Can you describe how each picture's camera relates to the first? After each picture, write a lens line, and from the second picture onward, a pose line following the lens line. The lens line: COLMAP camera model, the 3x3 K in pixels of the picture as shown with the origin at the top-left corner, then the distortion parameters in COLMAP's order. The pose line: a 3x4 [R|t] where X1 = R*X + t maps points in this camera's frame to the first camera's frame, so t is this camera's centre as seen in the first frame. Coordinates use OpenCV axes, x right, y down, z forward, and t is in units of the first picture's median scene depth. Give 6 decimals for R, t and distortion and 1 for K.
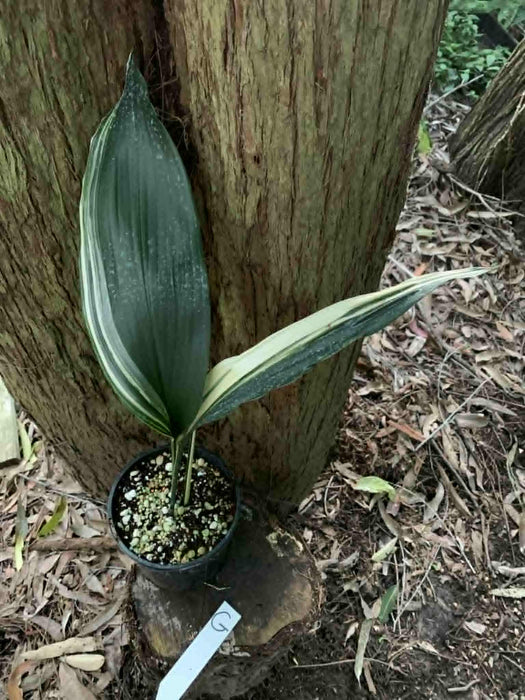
lens RADIAL K [[530.4, 0, 264.5], [0, 530.4, 349.9], [0, 0, 1]] dist [-0.003832, 0.000978]
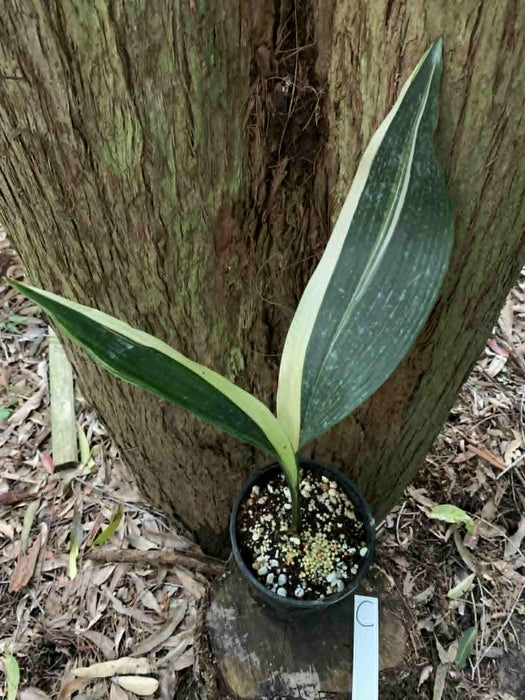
lens RADIAL K [[529.3, 0, 266.2], [0, 529.3, 347.9], [0, 0, 1]] dist [0.000344, -0.002617]
pose [[0.996625, 0.045694, -0.068202, -0.102610], [-0.047728, 0.998453, -0.028510, 0.013303], [0.066794, 0.031669, 0.997264, 0.085696]]
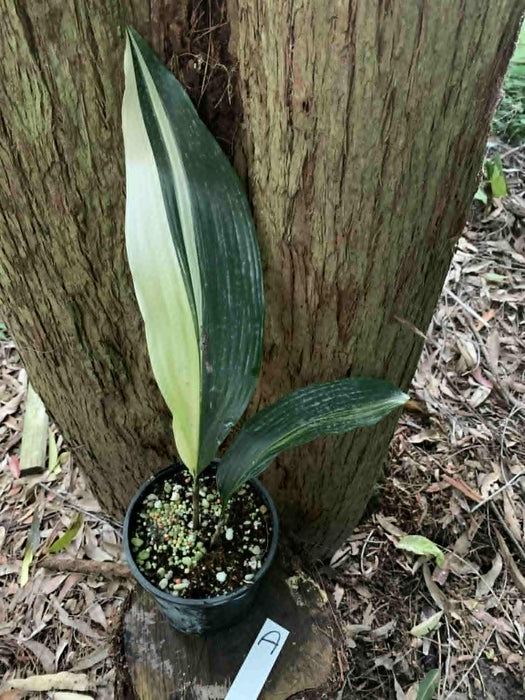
lens RADIAL K [[529.9, 0, 263.3], [0, 529.9, 344.8], [0, 0, 1]] dist [-0.005782, 0.003468]
pose [[0.989391, 0.091587, -0.112772, 0.030159], [-0.103592, 0.988993, -0.105646, 0.074455], [0.101855, 0.116207, 0.987989, 0.113431]]
